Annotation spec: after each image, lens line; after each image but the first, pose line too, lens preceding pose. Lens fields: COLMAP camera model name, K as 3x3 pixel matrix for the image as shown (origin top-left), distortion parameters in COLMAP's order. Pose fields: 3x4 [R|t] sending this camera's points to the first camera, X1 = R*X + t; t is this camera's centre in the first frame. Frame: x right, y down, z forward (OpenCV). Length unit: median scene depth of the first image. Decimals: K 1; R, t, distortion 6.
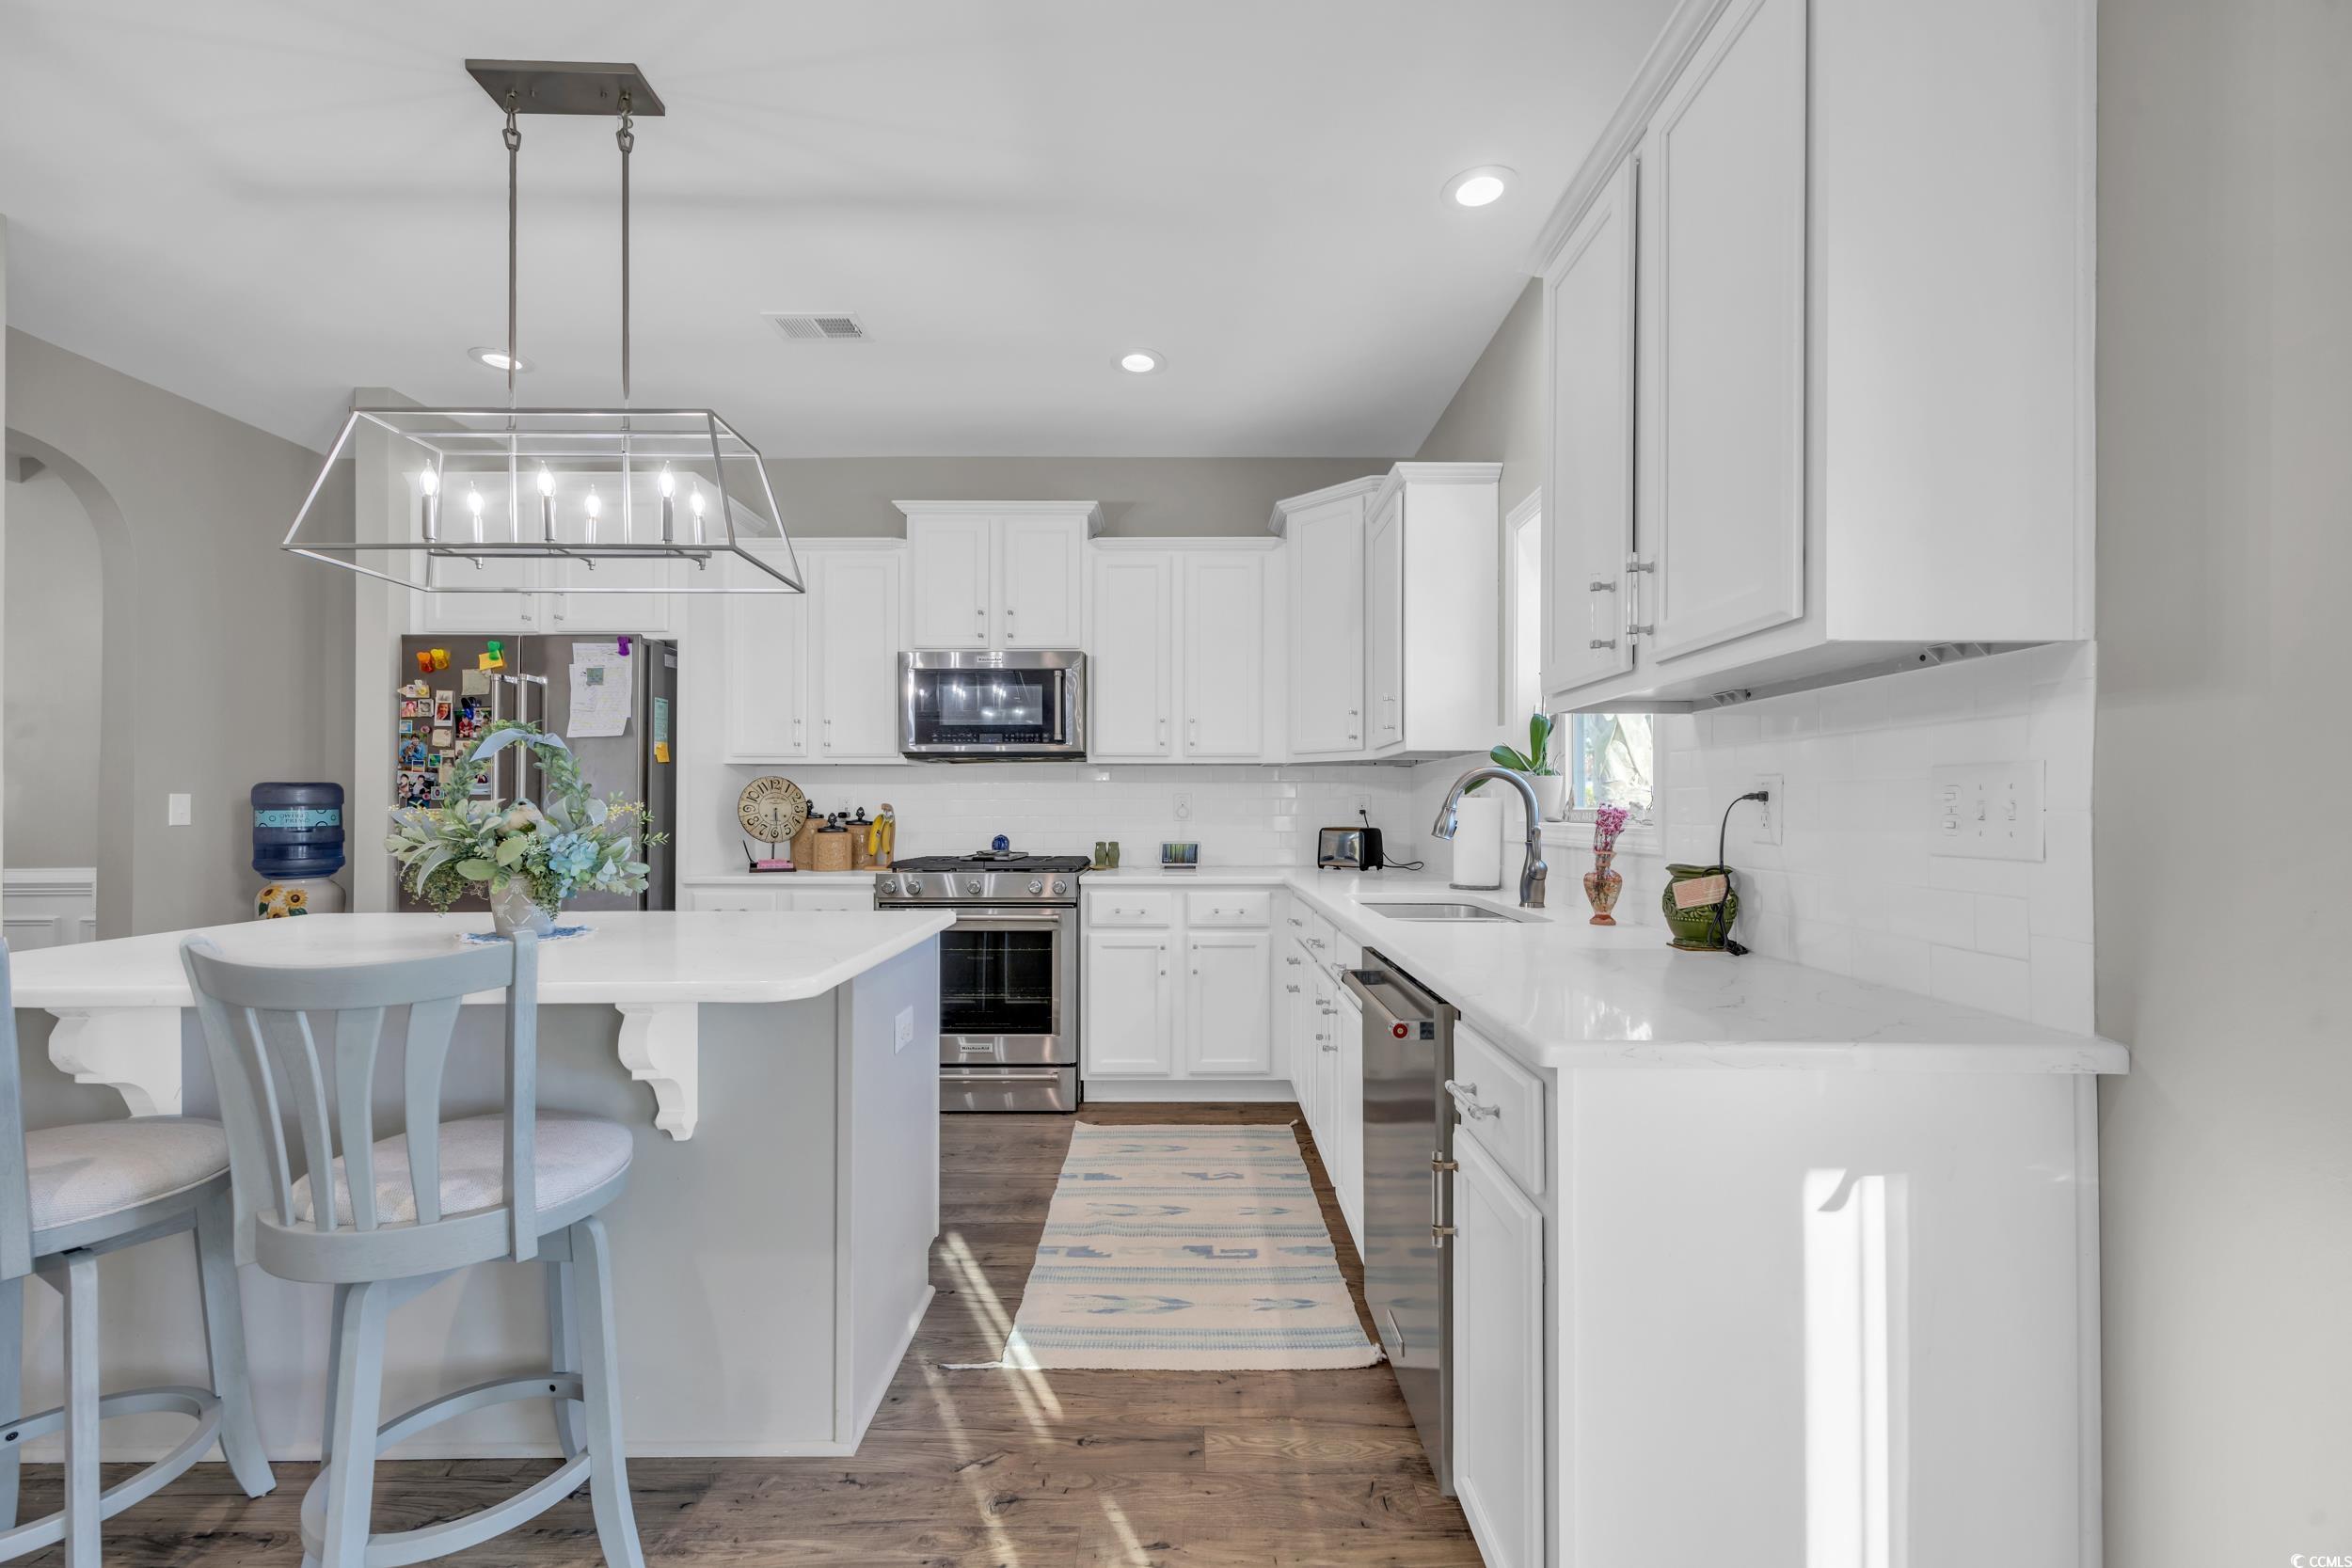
lens RADIAL K [[967.4, 0, 1197.4], [0, 967.4, 801.3], [0, 0, 1]] dist [0.011246, -0.000031]
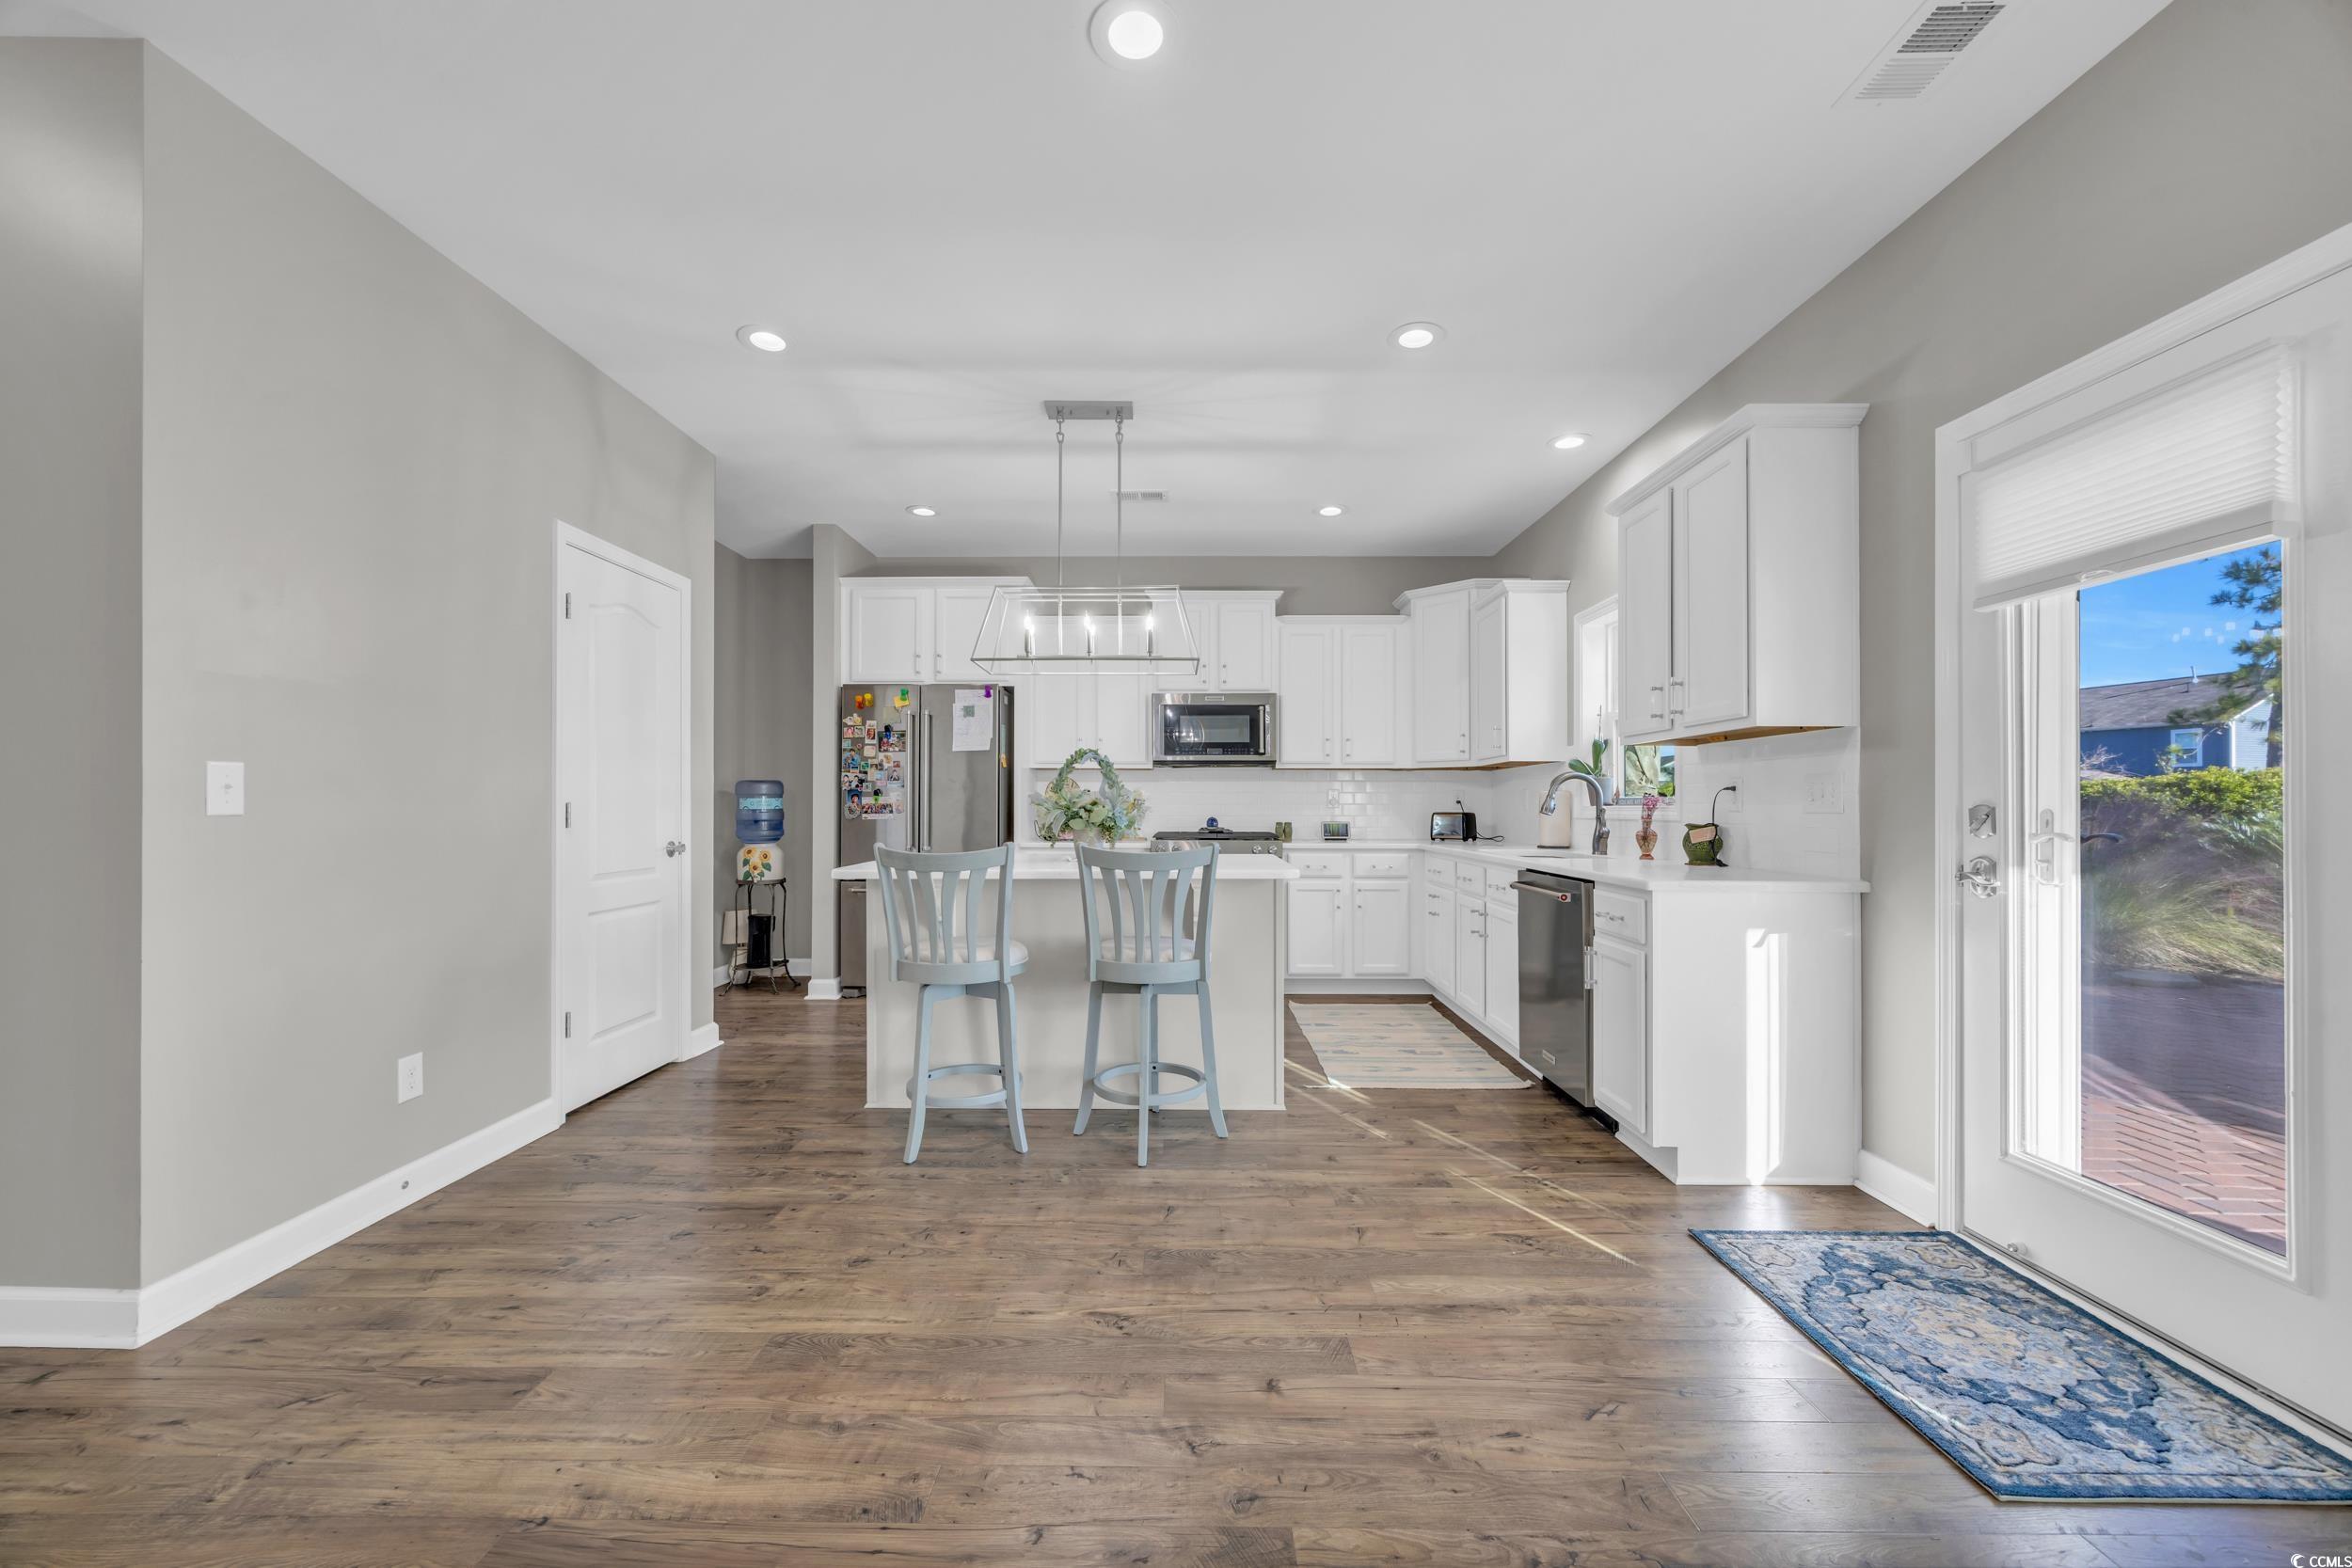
lens RADIAL K [[967.4, 0, 1165.4], [0, 967.4, 794.5], [0, 0, 1]] dist [0.011246, -0.000031]
pose [[0.999946, 0.002487, -0.010112, -0.301233], [-0.002548, 0.999978, -0.006063, 0.011528], [0.010097, 0.006088, 0.999930, -0.536570]]
